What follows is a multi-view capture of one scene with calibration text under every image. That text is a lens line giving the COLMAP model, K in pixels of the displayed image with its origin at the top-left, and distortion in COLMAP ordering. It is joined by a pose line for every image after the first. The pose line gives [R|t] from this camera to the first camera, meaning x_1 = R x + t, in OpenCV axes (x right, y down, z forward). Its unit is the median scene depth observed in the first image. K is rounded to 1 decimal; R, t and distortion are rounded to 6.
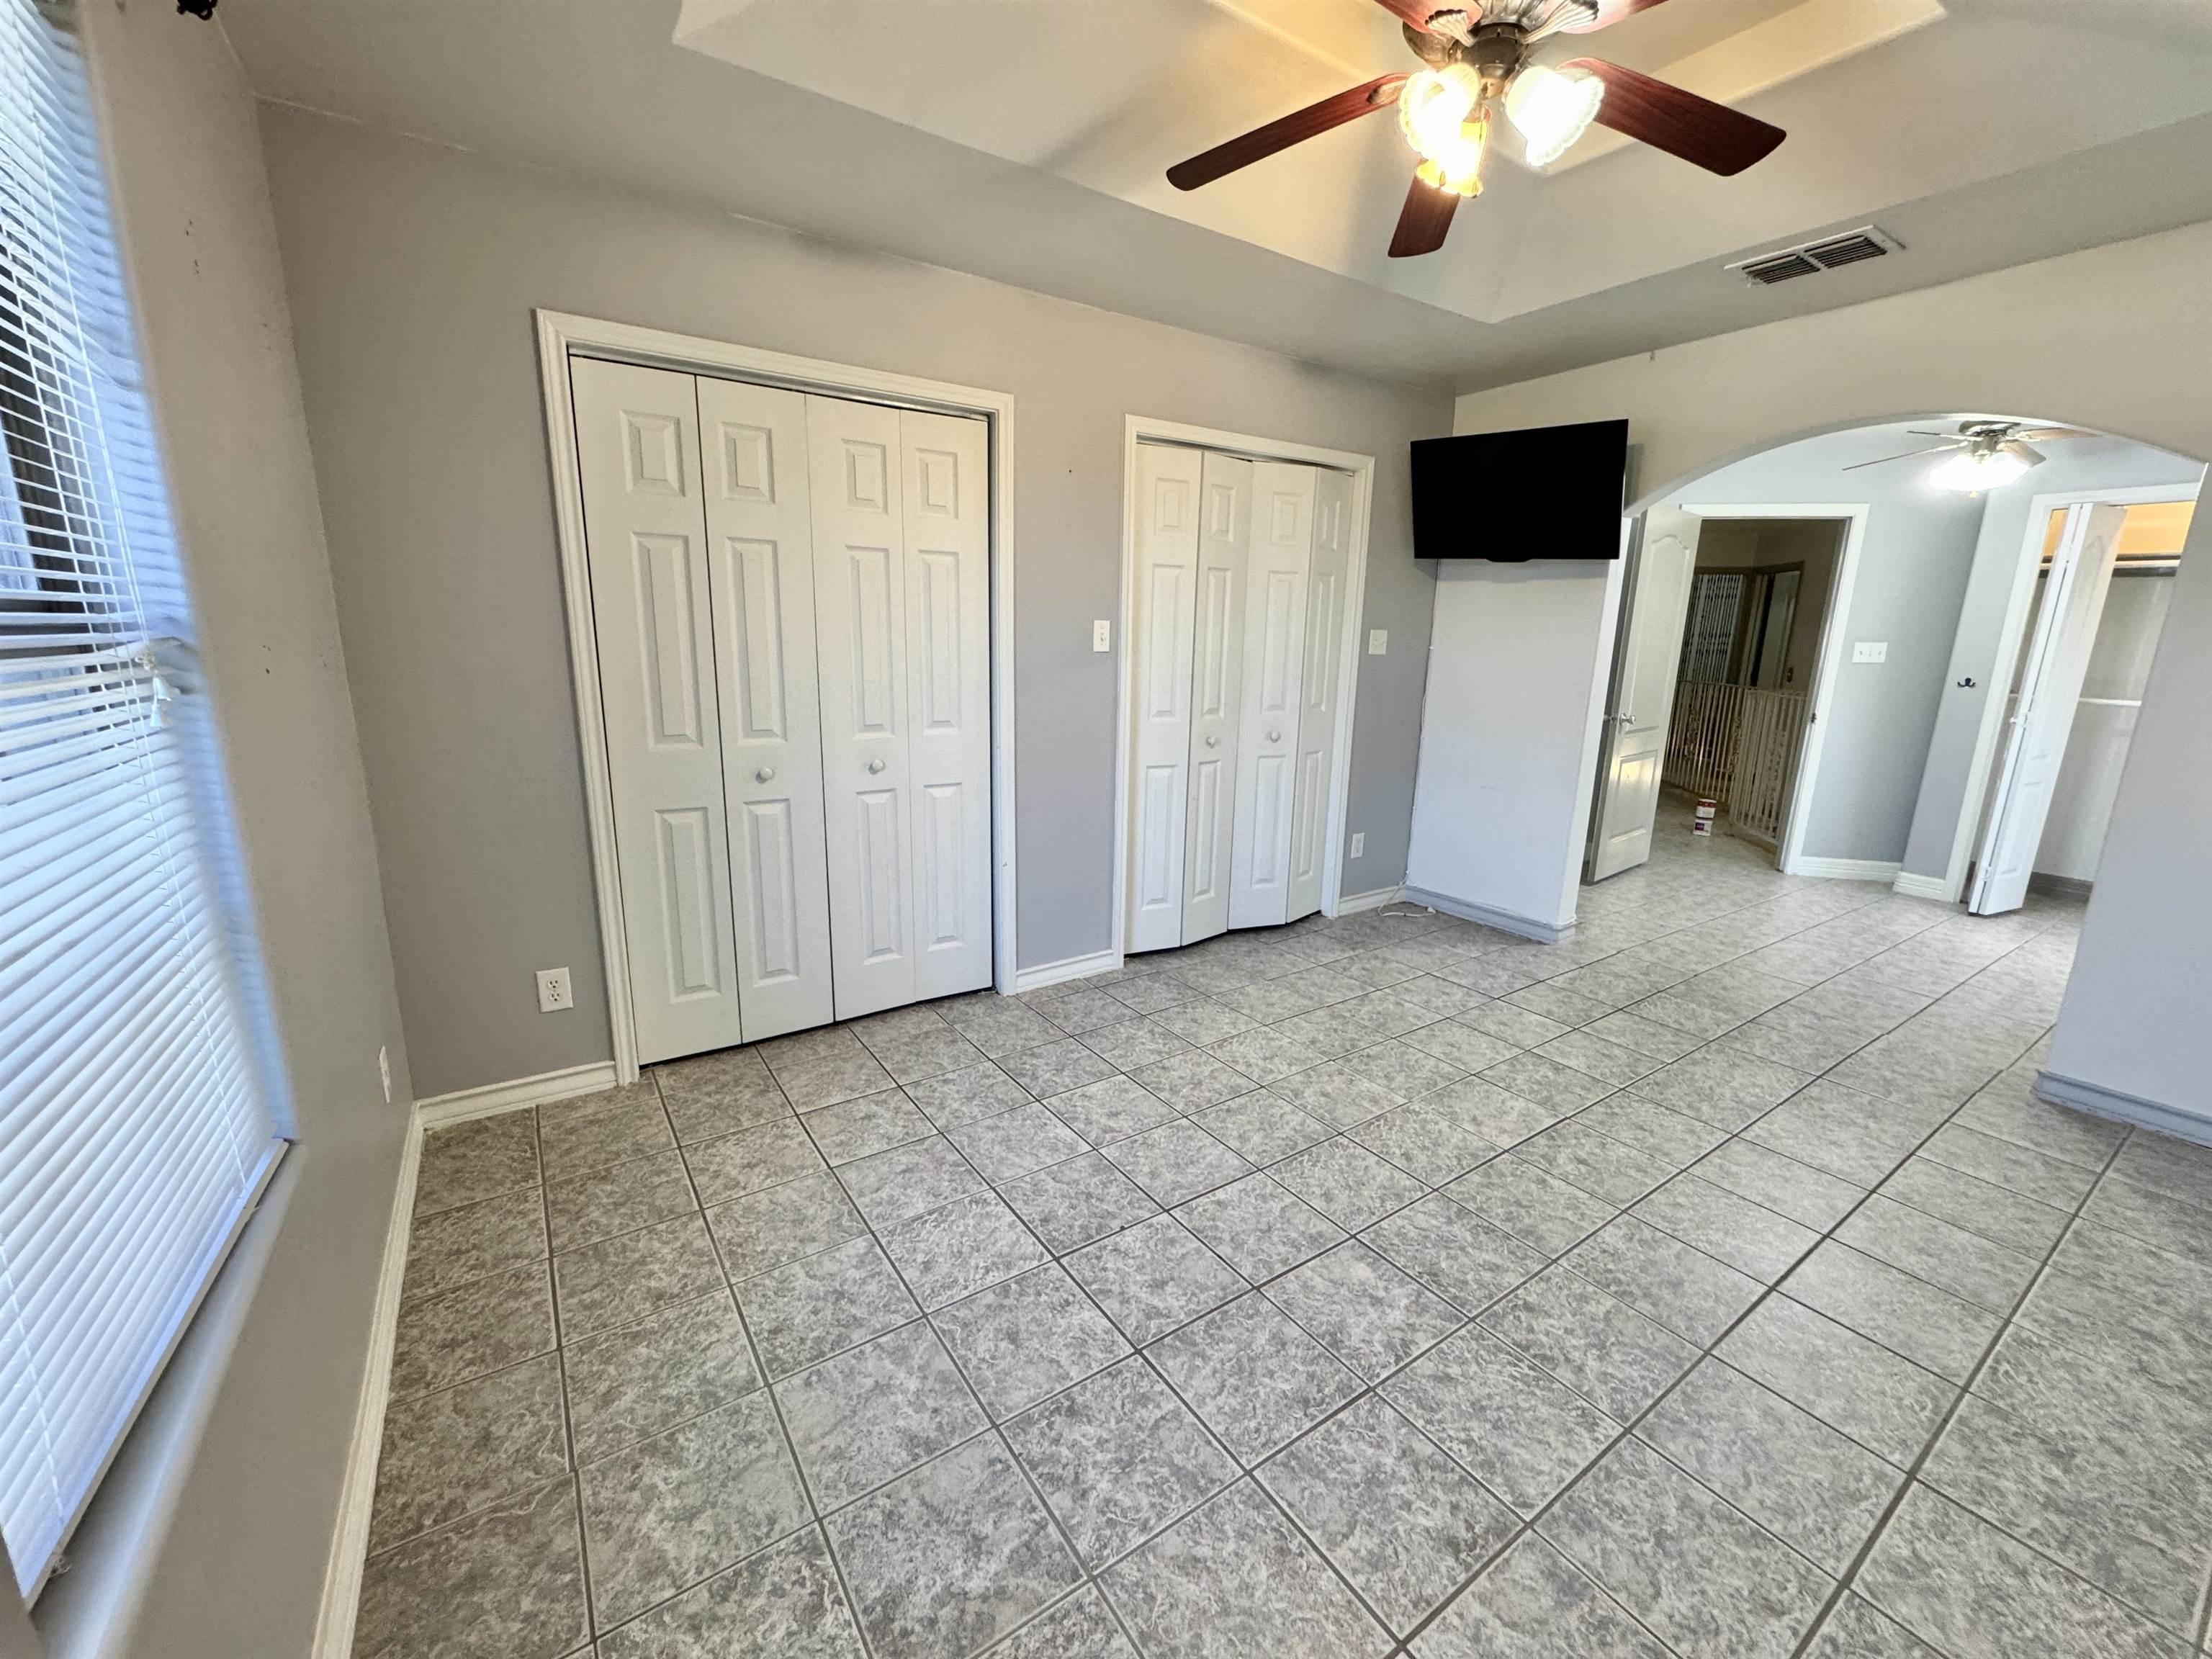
lens RADIAL K [[886.4, 0, 1104.7], [0, 886.4, 822.7], [0, 0, 1]] dist [-0.003611, 0.000875]
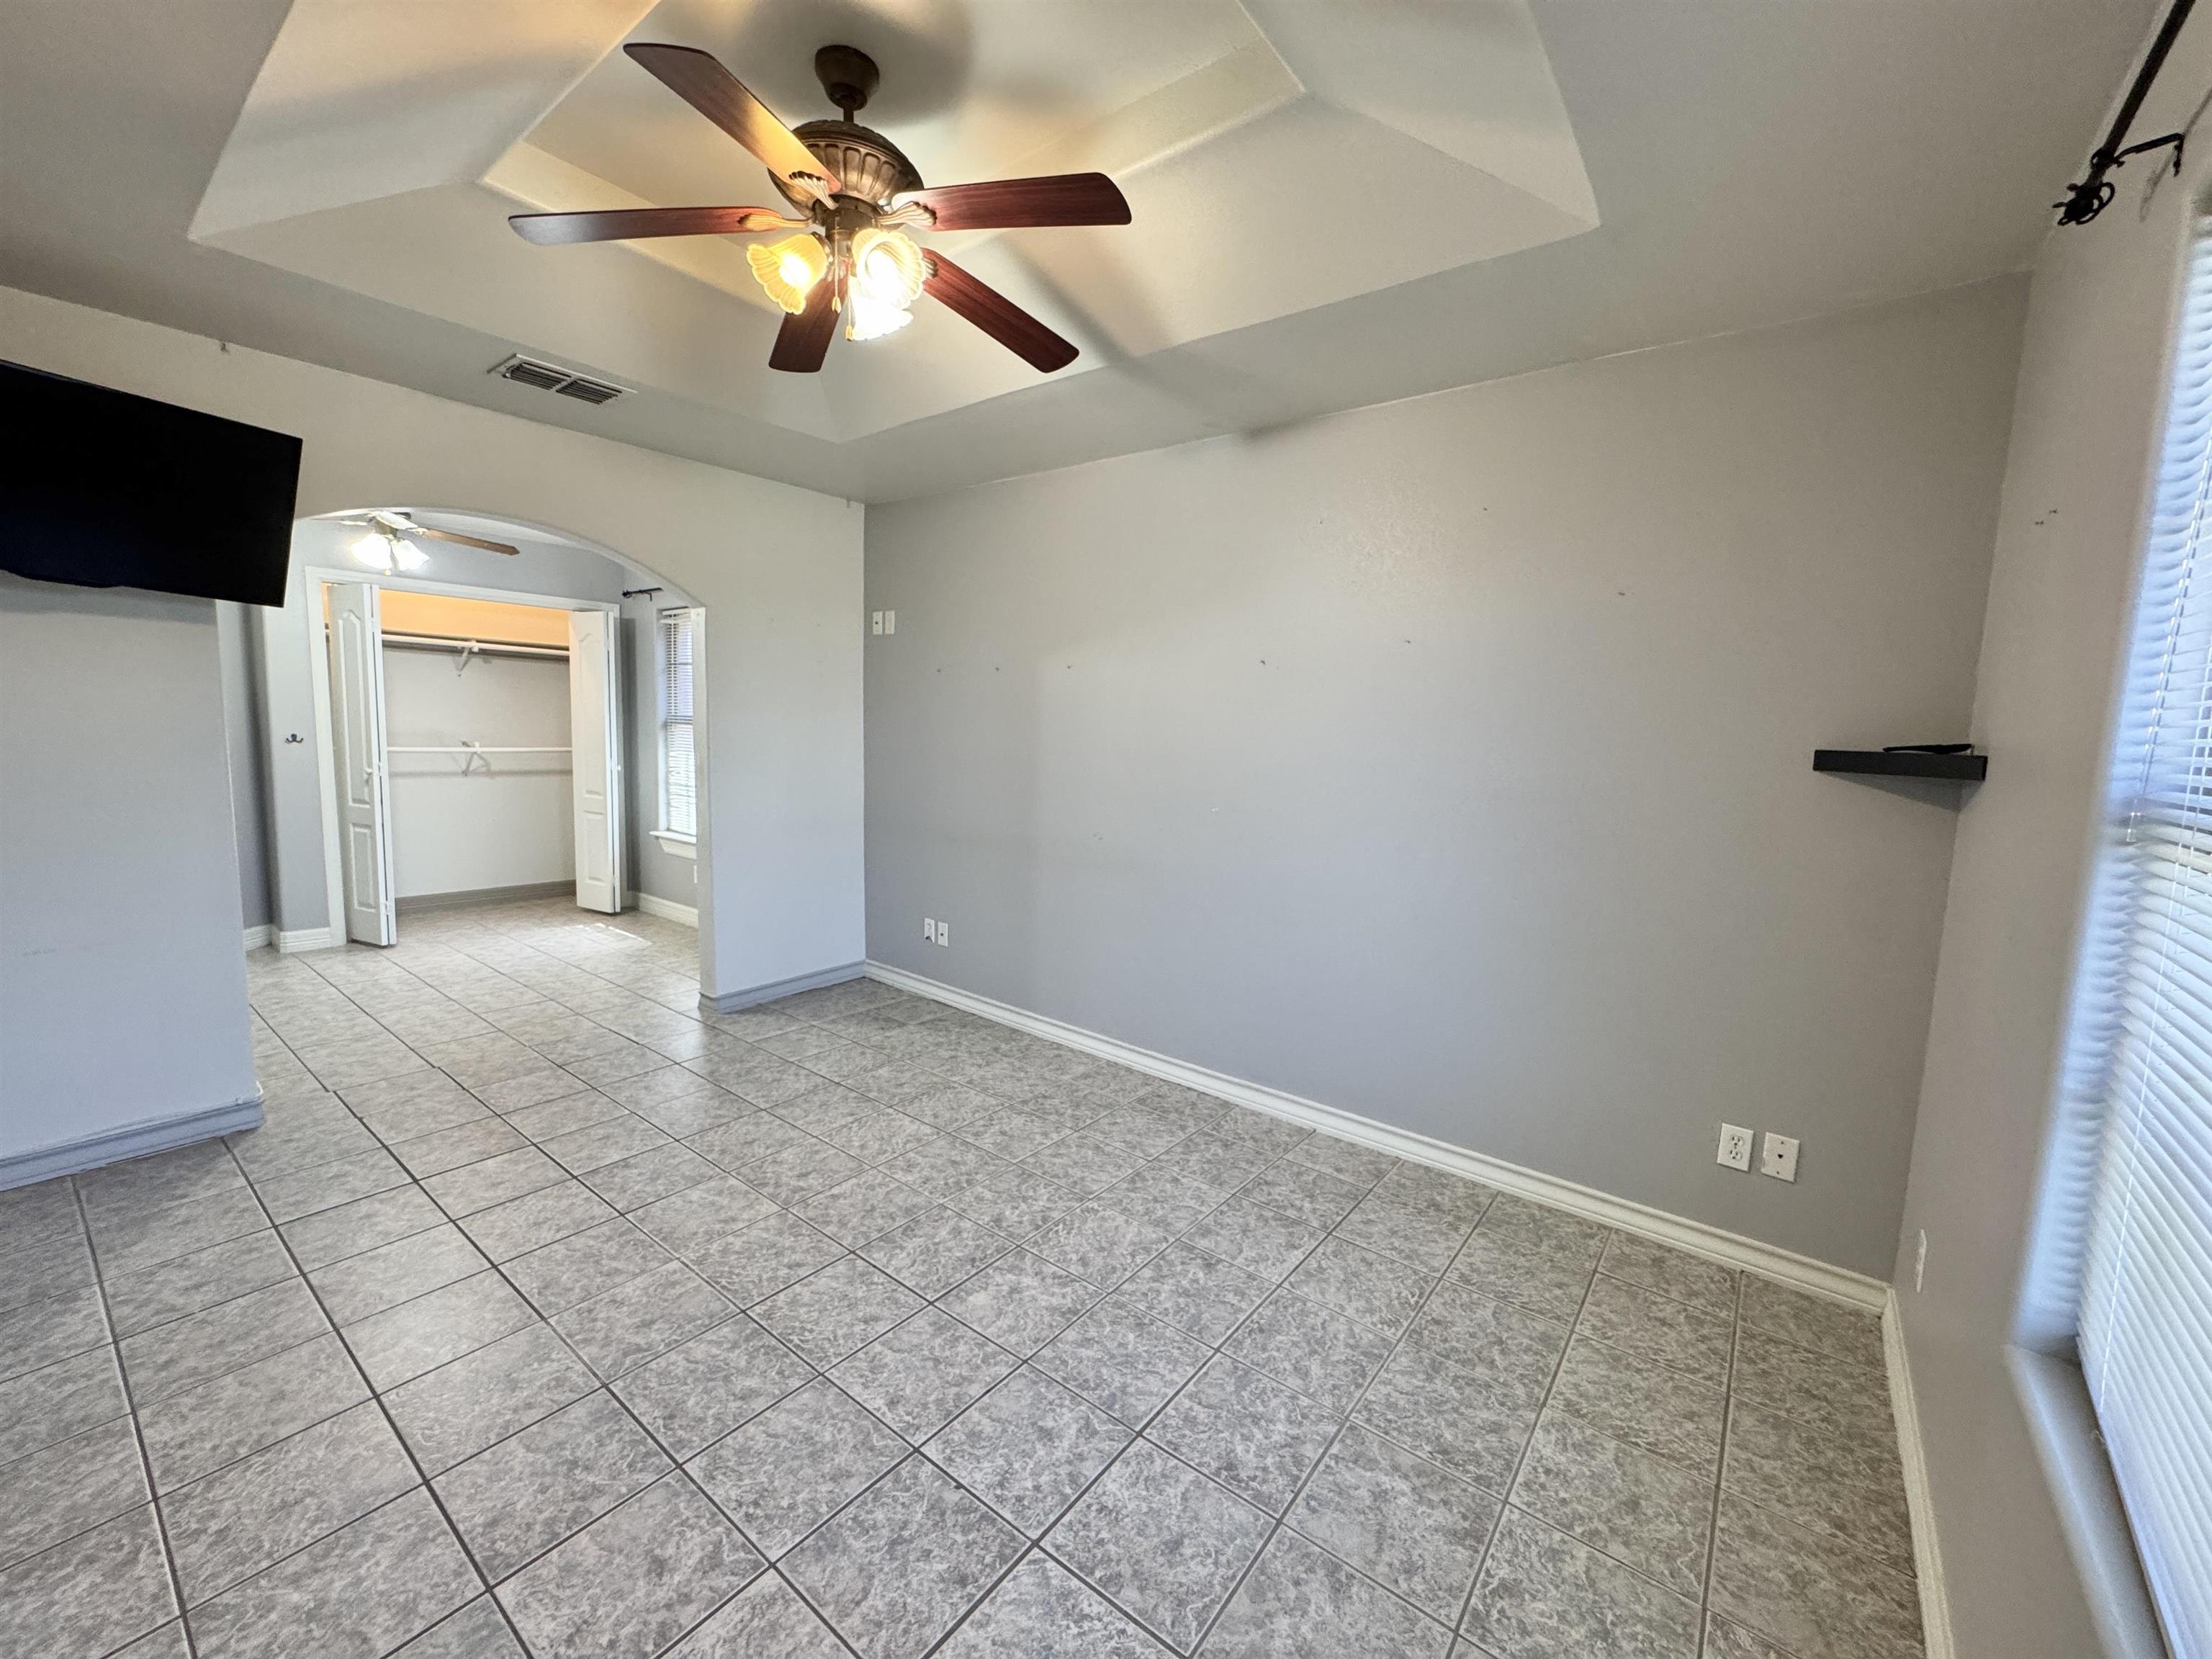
lens RADIAL K [[886.4, 0, 1104.7], [0, 886.4, 822.7], [0, 0, 1]] dist [-0.003611, 0.000875]
pose [[-0.309641, -0.134363, 0.941312, -0.629158], [0.163476, 0.967702, 0.191905, -0.225499], [-0.936695, 0.213304, -0.277675, 0.895632]]
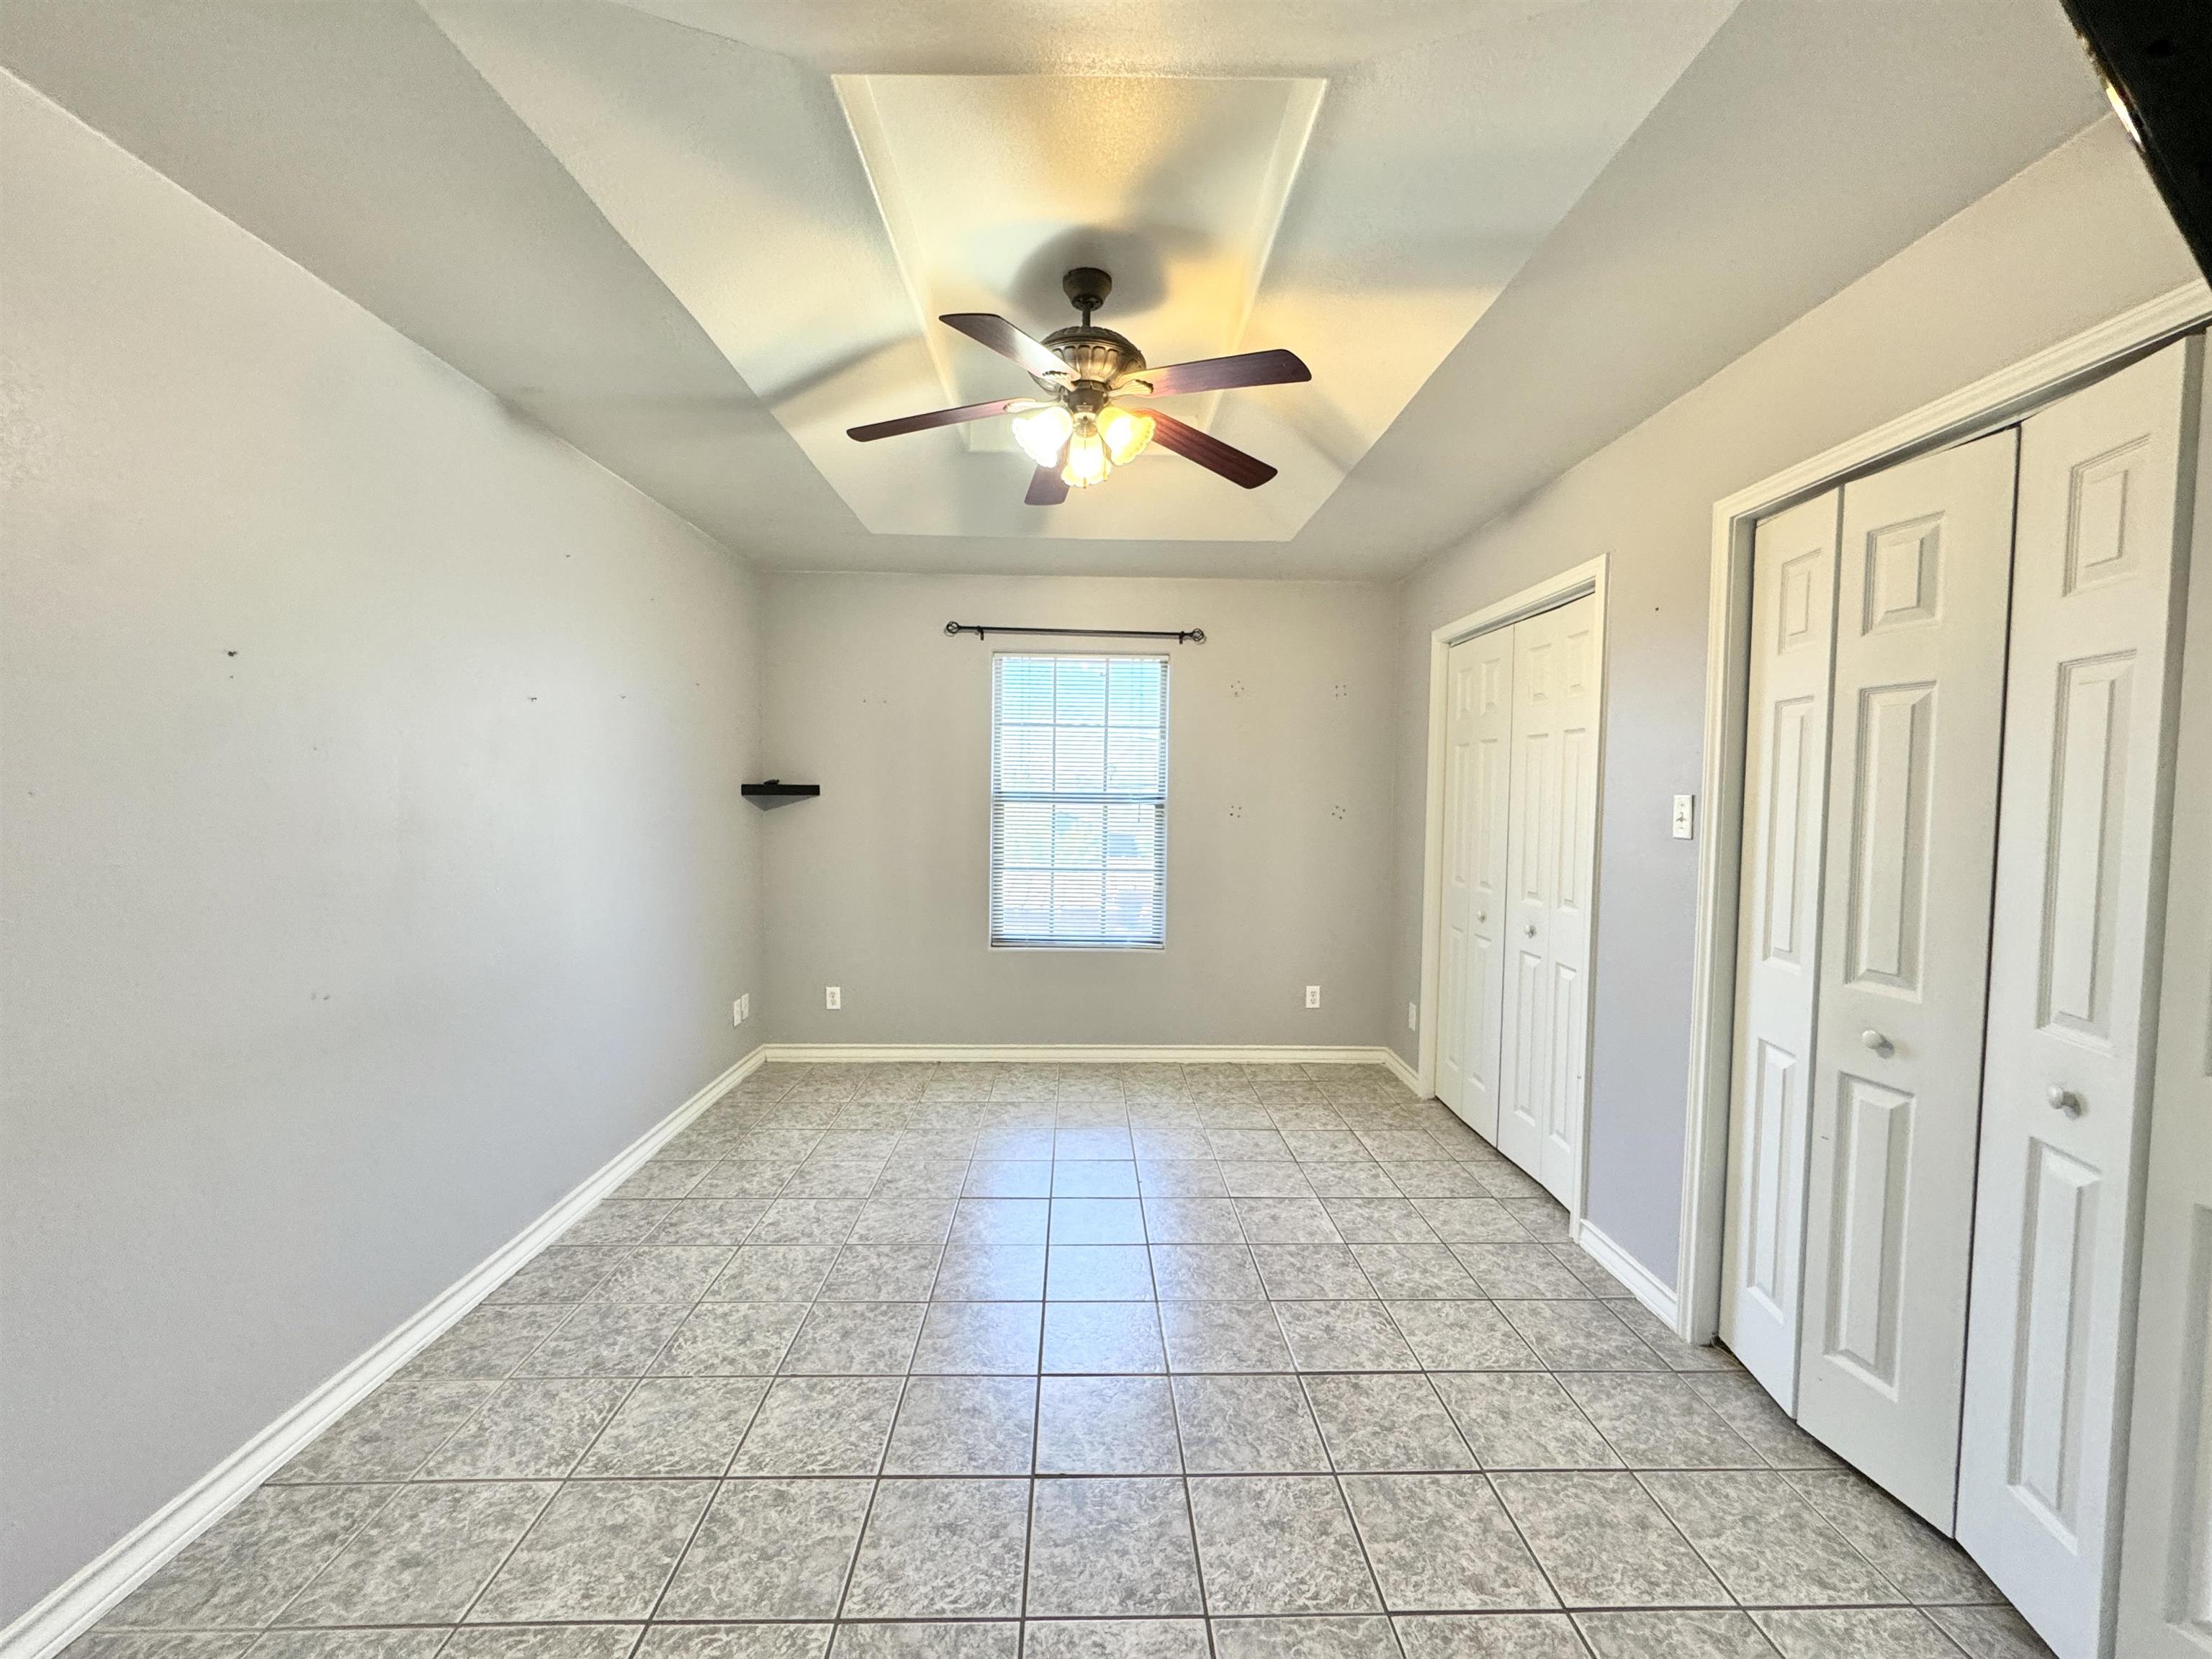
lens RADIAL K [[886.4, 0, 1104.7], [0, 886.4, 822.7], [0, 0, 1]] dist [-0.003611, 0.000875]
pose [[-0.534518, 0.007900, -0.845120, 1.231144], [-0.199429, 0.970540, 0.135207, -0.309474], [0.821291, 0.240811, -0.517196, 1.466252]]
